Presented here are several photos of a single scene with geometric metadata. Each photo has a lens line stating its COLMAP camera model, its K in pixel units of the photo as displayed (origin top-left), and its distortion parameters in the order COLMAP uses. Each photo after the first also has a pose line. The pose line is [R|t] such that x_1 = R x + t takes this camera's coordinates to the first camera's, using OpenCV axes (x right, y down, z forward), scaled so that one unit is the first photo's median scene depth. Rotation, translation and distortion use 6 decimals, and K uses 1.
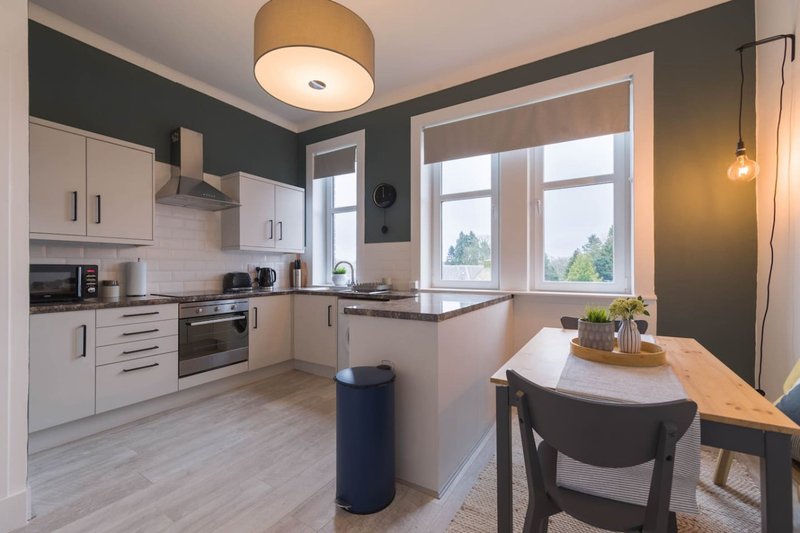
lens RADIAL K [[351.4, 0, 409.9], [0, 351.4, 264.9], [0, 0, 1]] dist [-0.000423, -0.000623]
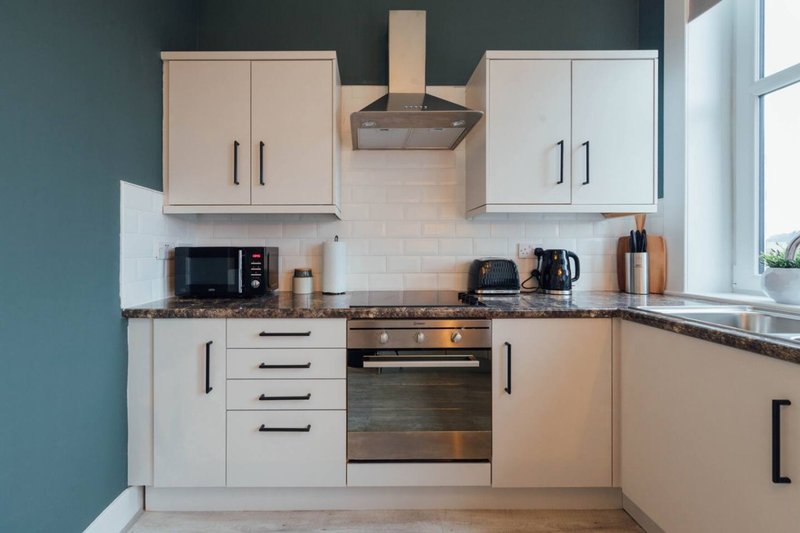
lens RADIAL K [[330.8, 0, 377.8], [0, 330.8, 253.3], [0, 0, 1]] dist [-0.002053, 0.000528]
pose [[0.524775, 0.002204, -0.851238, -0.176658], [0.012395, 0.999871, 0.010231, 0.006273], [0.851151, -0.015920, 0.524680, 0.637191]]
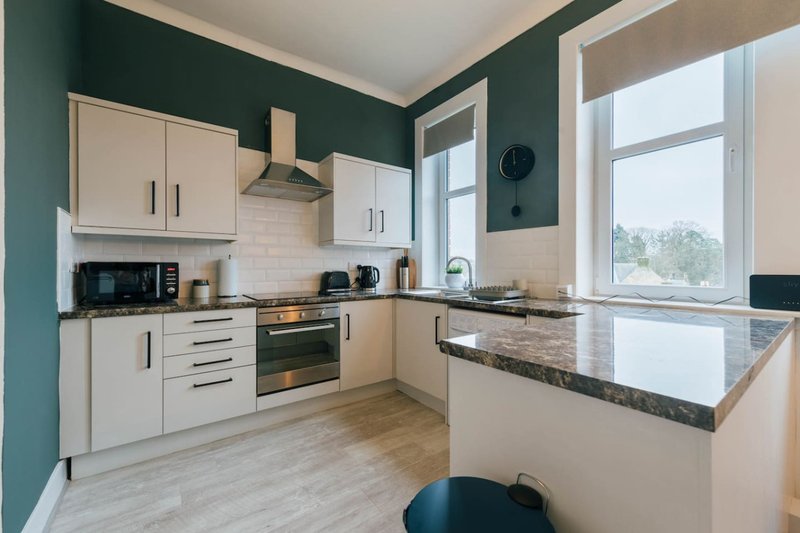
lens RADIAL K [[318.4, 0, 392.0], [0, 318.4, 268.6], [0, 0, 1]] dist [0.001100, 0.000760]
pose [[0.909034, -0.000525, -0.416722, -0.036693], [0.006184, 0.999906, 0.012230, 0.006594], [0.416676, -0.013695, 0.908952, 0.360279]]
